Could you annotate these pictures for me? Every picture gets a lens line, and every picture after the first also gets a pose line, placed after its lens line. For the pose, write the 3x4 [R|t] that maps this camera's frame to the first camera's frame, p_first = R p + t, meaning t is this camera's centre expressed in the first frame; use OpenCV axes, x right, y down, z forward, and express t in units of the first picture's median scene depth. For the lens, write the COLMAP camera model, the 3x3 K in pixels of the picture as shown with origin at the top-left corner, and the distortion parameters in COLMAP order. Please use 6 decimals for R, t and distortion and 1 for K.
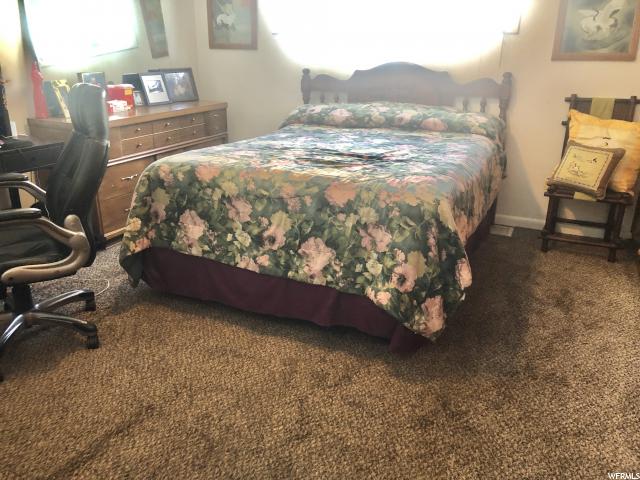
lens RADIAL K [[532.3, 0, 319.3], [0, 532.3, 242.8], [0, 0, 1]] dist [0.036845, -0.017945]
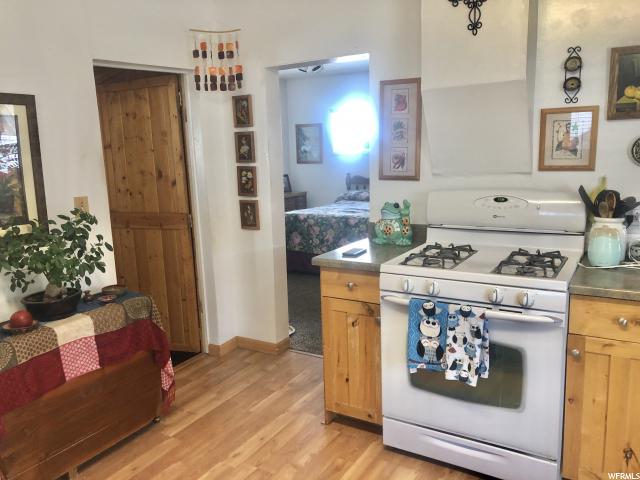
lens RADIAL K [[532.3, 0, 319.2], [0, 532.3, 239.1], [0, 0, 1]] dist [0.036845, -0.017945]
pose [[0.991542, -0.026954, -0.126955, 0.179552], [0.004202, 0.984351, -0.176171, 0.400903], [0.129717, 0.174147, 0.976138, -1.372081]]
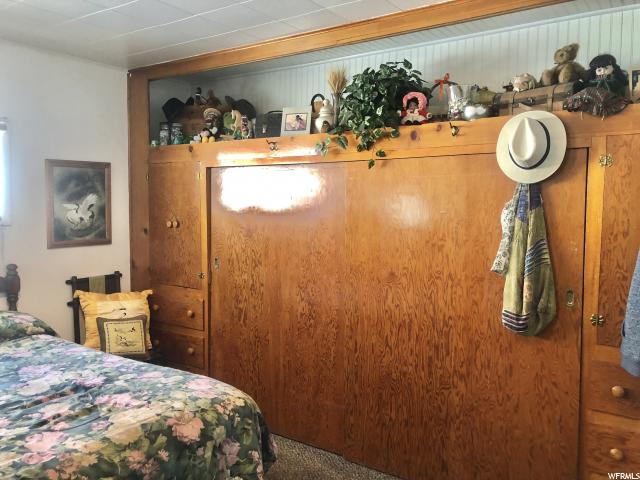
lens RADIAL K [[532.3, 0, 321.3], [0, 532.3, 240.7], [0, 0, 1]] dist [0.036845, -0.017945]
pose [[0.186144, -0.090139, 0.978379, -0.676384], [0.335100, 0.941901, 0.023023, -0.293756], [-0.923611, 0.323570, 0.205535, 0.441211]]
